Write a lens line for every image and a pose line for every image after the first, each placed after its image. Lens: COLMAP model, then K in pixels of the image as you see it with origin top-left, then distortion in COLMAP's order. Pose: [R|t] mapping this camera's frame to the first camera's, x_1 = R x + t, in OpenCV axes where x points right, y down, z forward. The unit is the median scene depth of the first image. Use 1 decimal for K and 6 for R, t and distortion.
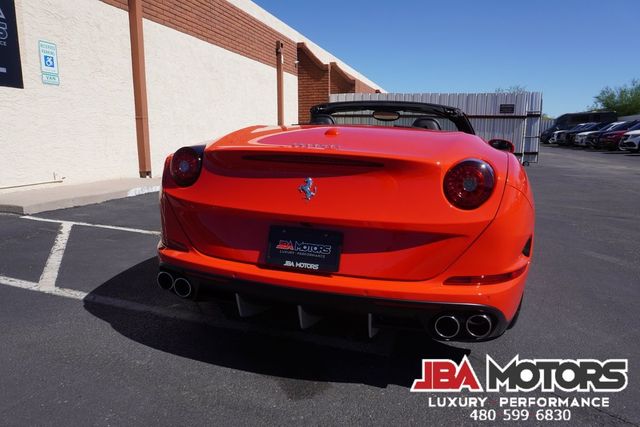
lens RADIAL K [[423.4, 0, 318.2], [0, 423.4, 211.3], [0, 0, 1]] dist [-0.047669, 0.029166]
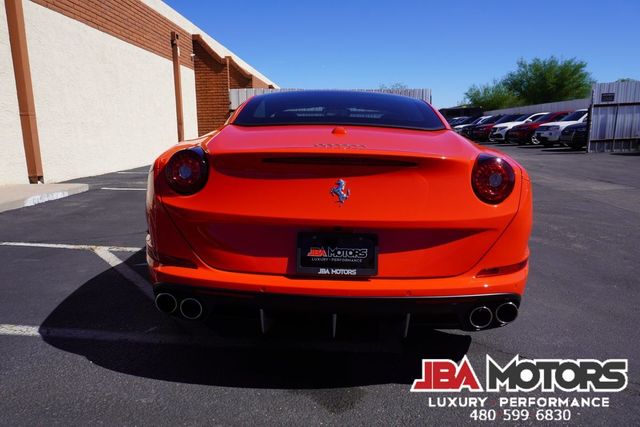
lens RADIAL K [[423.4, 0, 316.9], [0, 423.4, 212.9], [0, 0, 1]] dist [-0.047669, 0.029166]
pose [[0.967662, -0.058407, 0.245394, -0.069563], [0.054856, 0.998267, 0.021285, -0.006201], [-0.246212, -0.007135, 0.969190, 0.020292]]
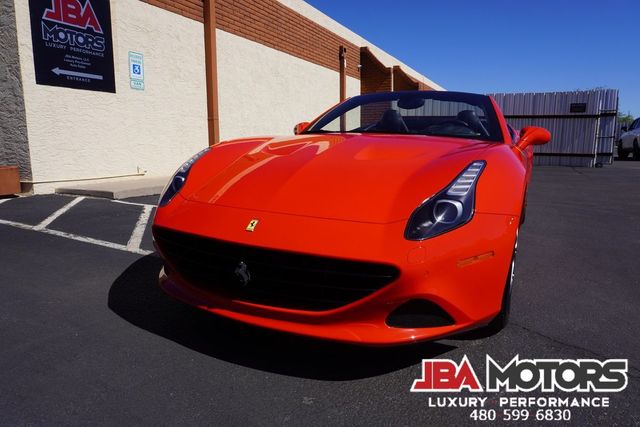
lens RADIAL K [[423.4, 0, 319.6], [0, 423.4, 211.0], [0, 0, 1]] dist [-0.047669, 0.029166]
pose [[0.988660, 0.018675, -0.149005, 0.024678], [-0.020689, 0.999714, -0.011981, 0.026684], [0.148738, 0.014928, 0.988764, -0.048202]]
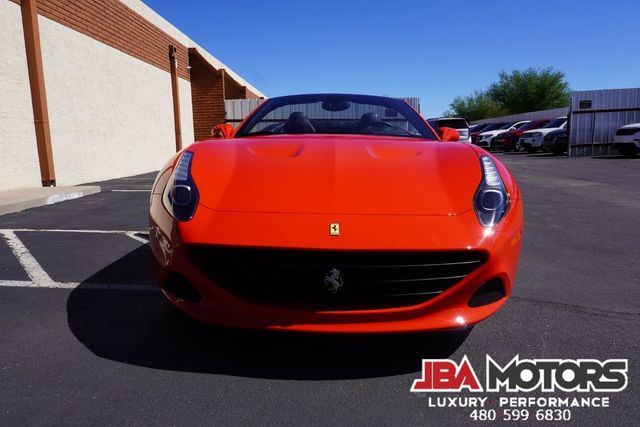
lens RADIAL K [[423.4, 0, 315.8], [0, 423.4, 211.5], [0, 0, 1]] dist [-0.047669, 0.029166]
pose [[0.961082, -0.064802, 0.268554, -0.108275], [0.070012, 0.997497, -0.009857, 0.025047], [-0.267243, 0.028276, 0.963214, -0.033316]]
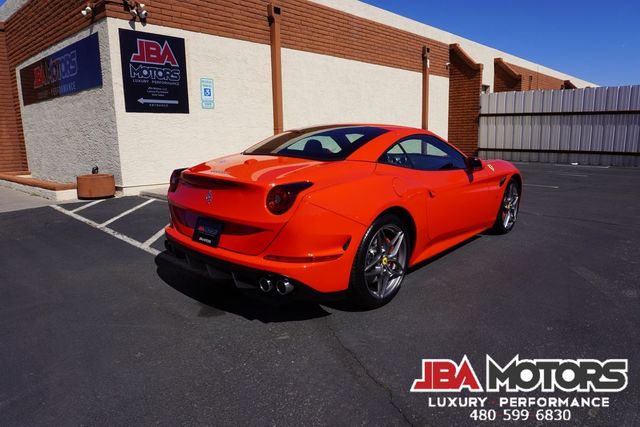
lens RADIAL K [[423.4, 0, 321.2], [0, 423.4, 210.8], [0, 0, 1]] dist [-0.047669, 0.029166]
pose [[0.904084, 0.058250, -0.423367, 0.254289], [-0.054375, 0.998295, 0.021237, -0.013196], [0.423882, 0.003821, 0.905710, -0.086984]]
